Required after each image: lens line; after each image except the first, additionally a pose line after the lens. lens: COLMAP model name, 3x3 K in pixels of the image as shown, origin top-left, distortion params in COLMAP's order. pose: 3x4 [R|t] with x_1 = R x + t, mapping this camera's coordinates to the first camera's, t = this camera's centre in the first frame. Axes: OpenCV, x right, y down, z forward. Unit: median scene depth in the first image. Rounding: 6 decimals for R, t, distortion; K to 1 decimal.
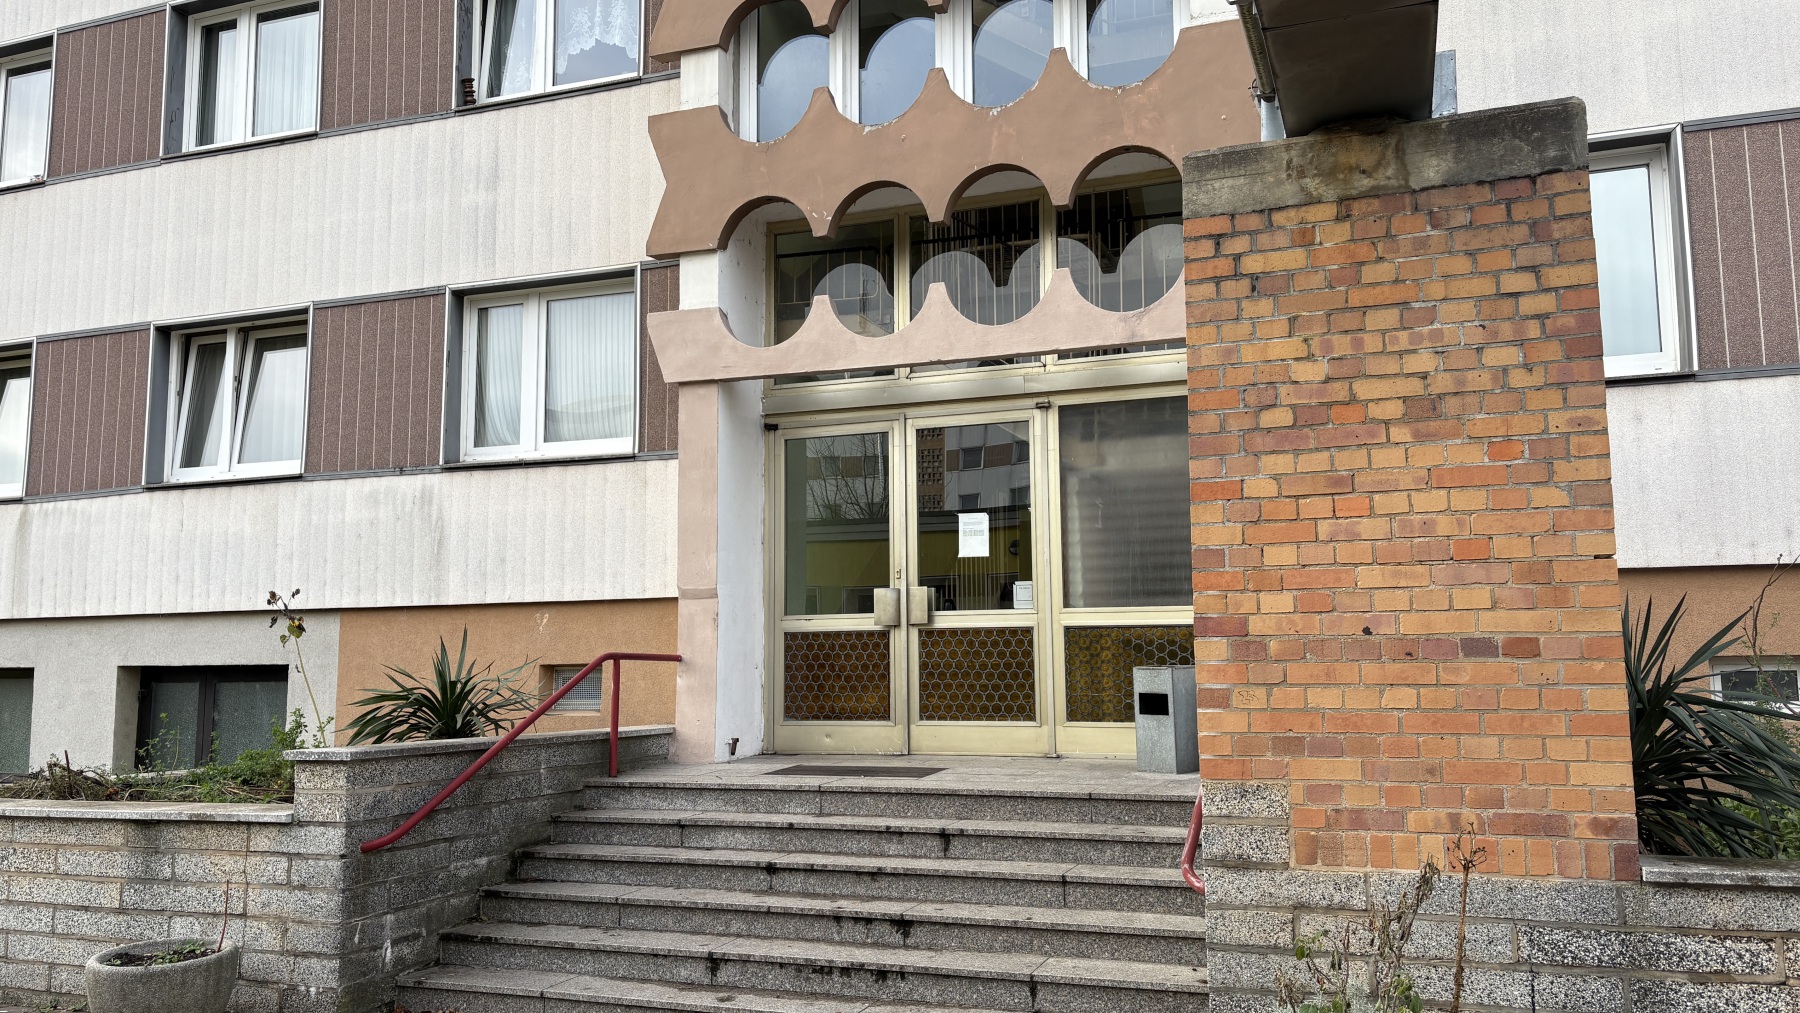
lens RADIAL K [[1411.8, 0, 896.4], [0, 1411.8, 496.0], [0, 0, 1]] dist [0.064897, -0.047896]
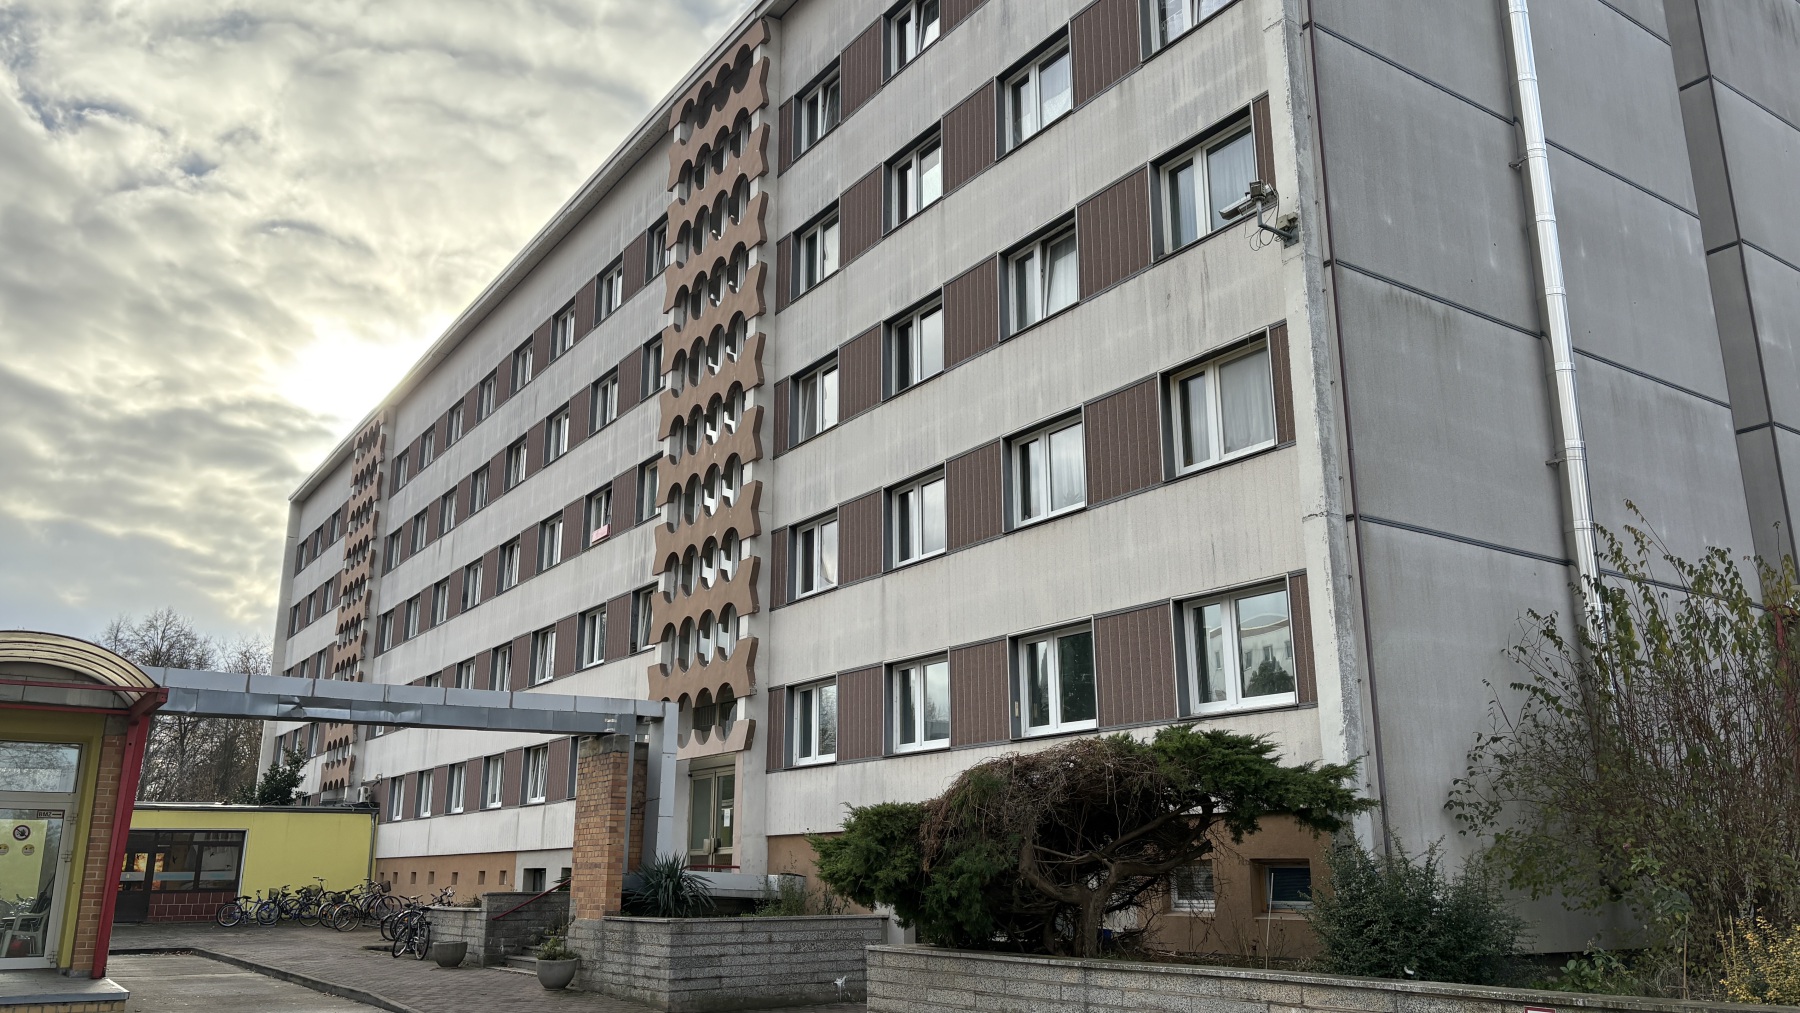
lens RADIAL K [[1411.8, 0, 897.9], [0, 1411.8, 510.6], [0, 0, 1]] dist [0.064897, -0.047896]
pose [[0.819704, -0.138072, -0.555897, 1.821376], [0.066082, 0.986828, -0.147664, -0.125928], [0.568963, 0.084306, 0.818031, -1.034017]]
